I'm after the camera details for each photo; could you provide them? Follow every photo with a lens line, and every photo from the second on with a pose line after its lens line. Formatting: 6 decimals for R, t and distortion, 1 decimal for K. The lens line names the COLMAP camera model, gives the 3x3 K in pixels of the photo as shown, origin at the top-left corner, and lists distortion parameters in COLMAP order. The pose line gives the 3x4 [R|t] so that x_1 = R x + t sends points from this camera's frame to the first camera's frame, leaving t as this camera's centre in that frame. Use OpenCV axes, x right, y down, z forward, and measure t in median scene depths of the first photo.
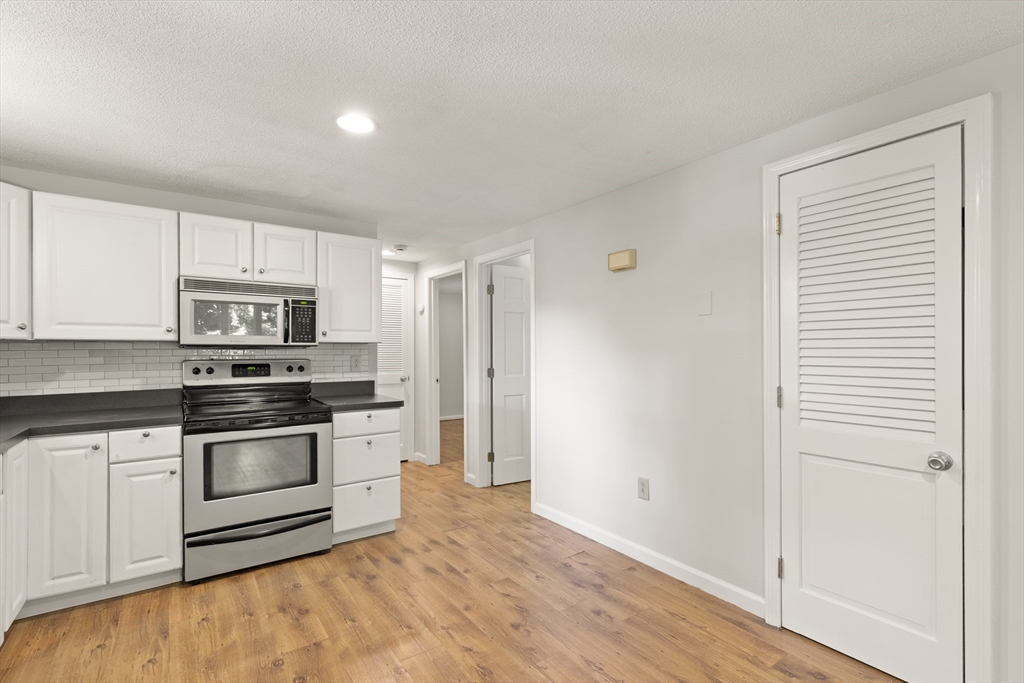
lens RADIAL K [[471.5, 0, 507.3], [0, 471.5, 353.6], [0, 0, 1]] dist [0.007071, -0.001792]
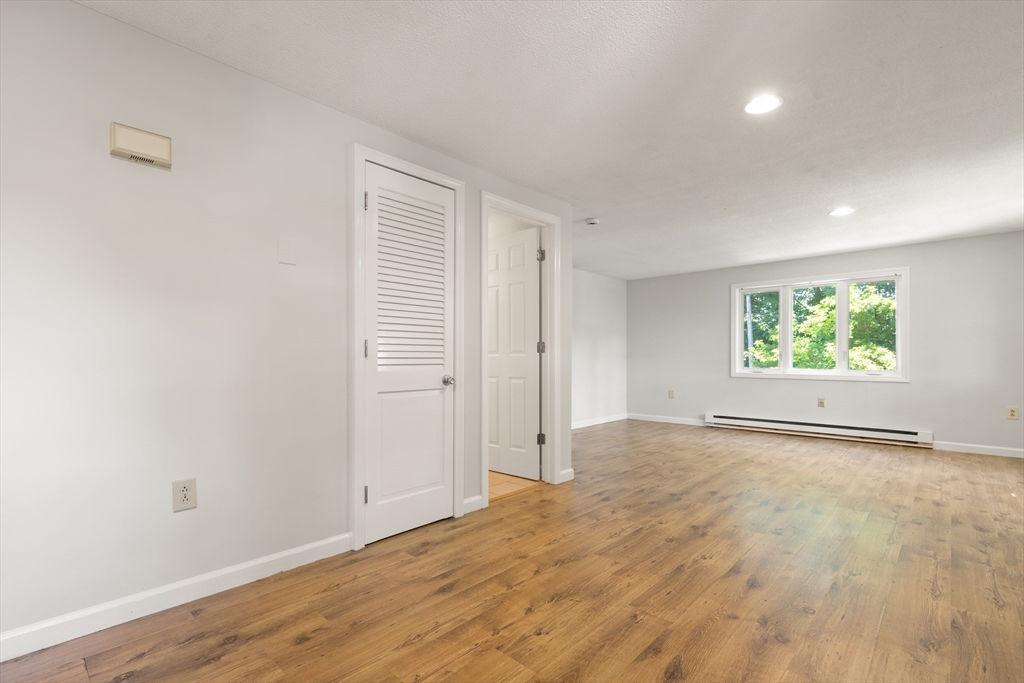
lens RADIAL K [[471.5, 0, 516.7], [0, 471.5, 357.4], [0, 0, 1]] dist [0.007071, -0.001792]
pose [[-0.219325, 0.002338, 0.975649, -0.491785], [0.006754, 0.999977, -0.000878, 0.088919], [-0.975629, 0.006397, -0.219335, 0.677456]]
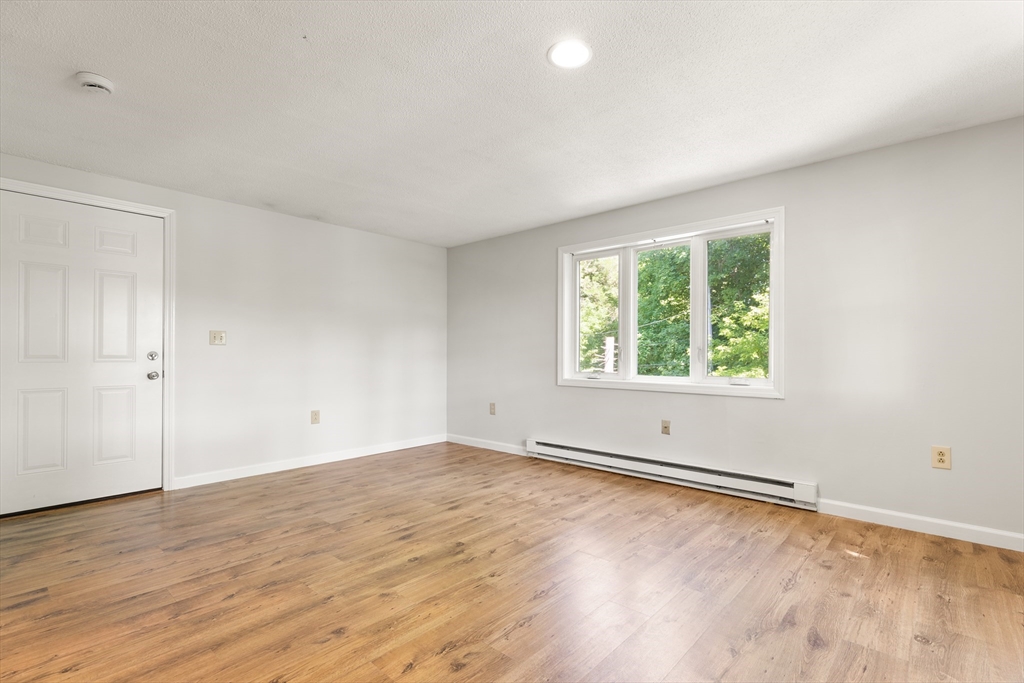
lens RADIAL K [[471.5, 0, 522.6], [0, 471.5, 354.2], [0, 0, 1]] dist [0.007071, -0.001792]
pose [[-0.232898, 0.002257, 0.972499, 0.044487], [0.006707, 0.999977, -0.000715, 0.086353], [-0.972478, 0.006356, -0.232908, -0.386971]]
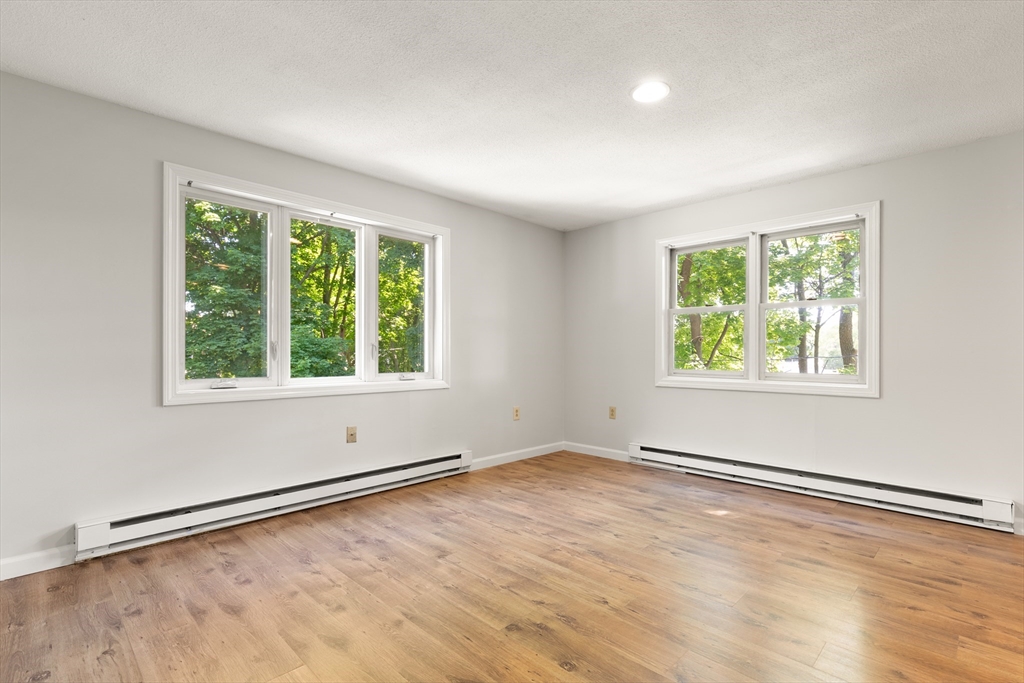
lens RADIAL K [[471.5, 0, 520.1], [0, 471.5, 351.0], [0, 0, 1]] dist [0.007071, -0.001792]
pose [[-0.983457, -0.000188, -0.181142, 1.068441], [-0.000819, 0.999994, 0.003412, 0.083963], [0.181140, 0.003504, -0.983451, 0.137494]]
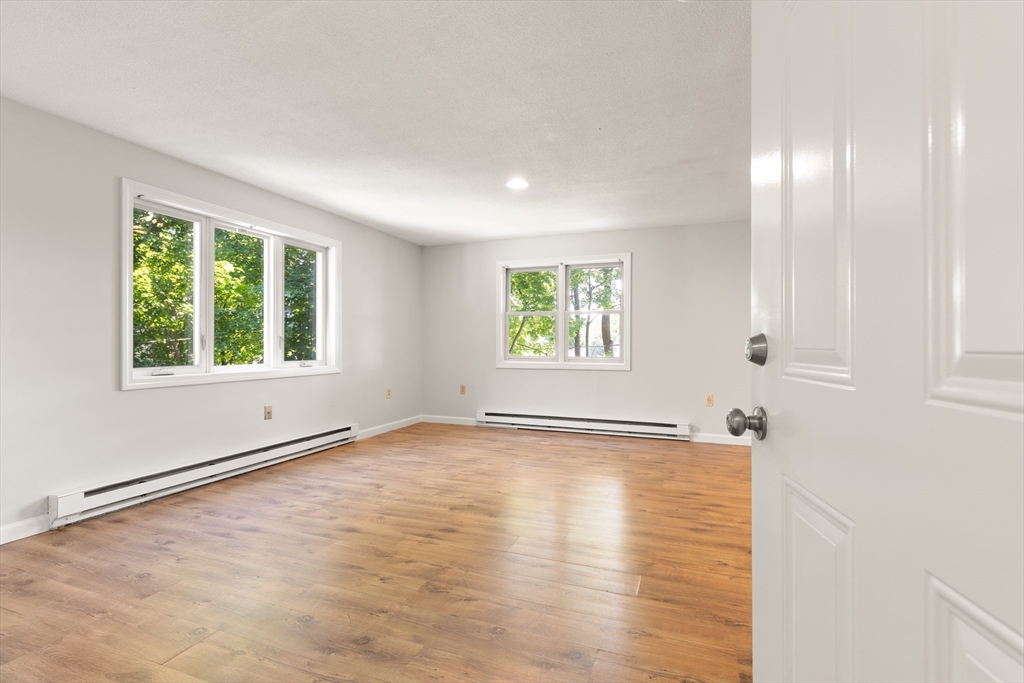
lens RADIAL K [[471.5, 0, 507.0], [0, 471.5, 341.0], [0, 0, 1]] dist [0.007071, -0.001792]
pose [[-0.833784, -0.001829, -0.552088, 1.445749], [-0.003285, 0.999993, 0.001647, 0.079735], [0.552081, 0.003187, -0.833784, 0.458845]]
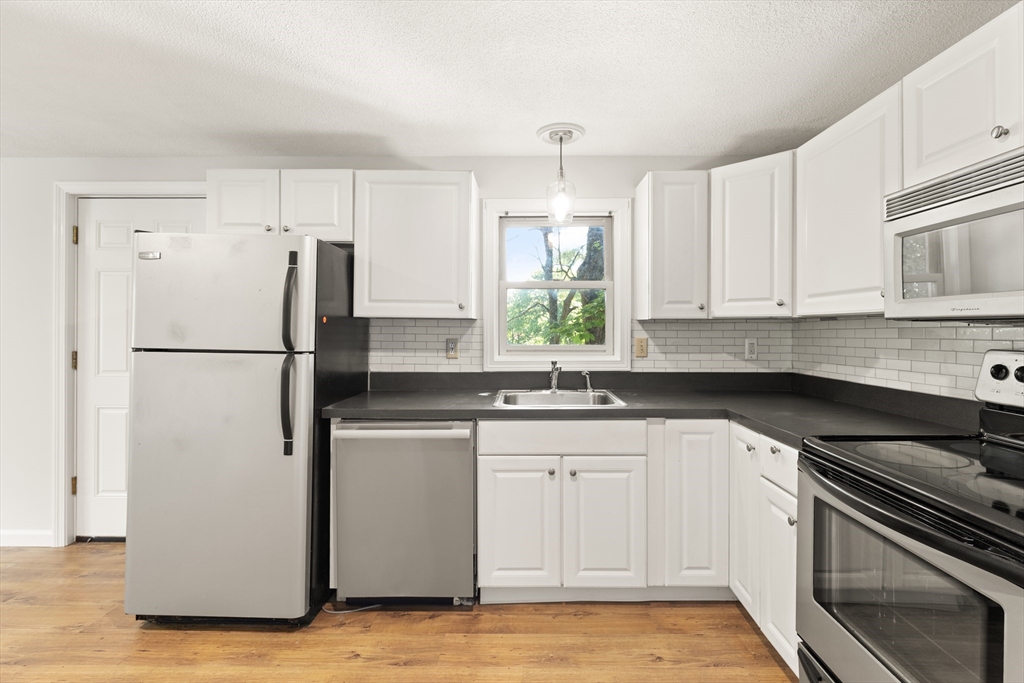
lens RADIAL K [[471.5, 0, 527.4], [0, 471.5, 328.0], [0, 0, 1]] dist [0.007071, -0.001792]
pose [[-0.577938, 0.000570, -0.816080, 0.011236], [-0.005986, 0.999970, 0.004937, -0.008403], [0.816059, 0.007738, -0.577917, 0.955192]]
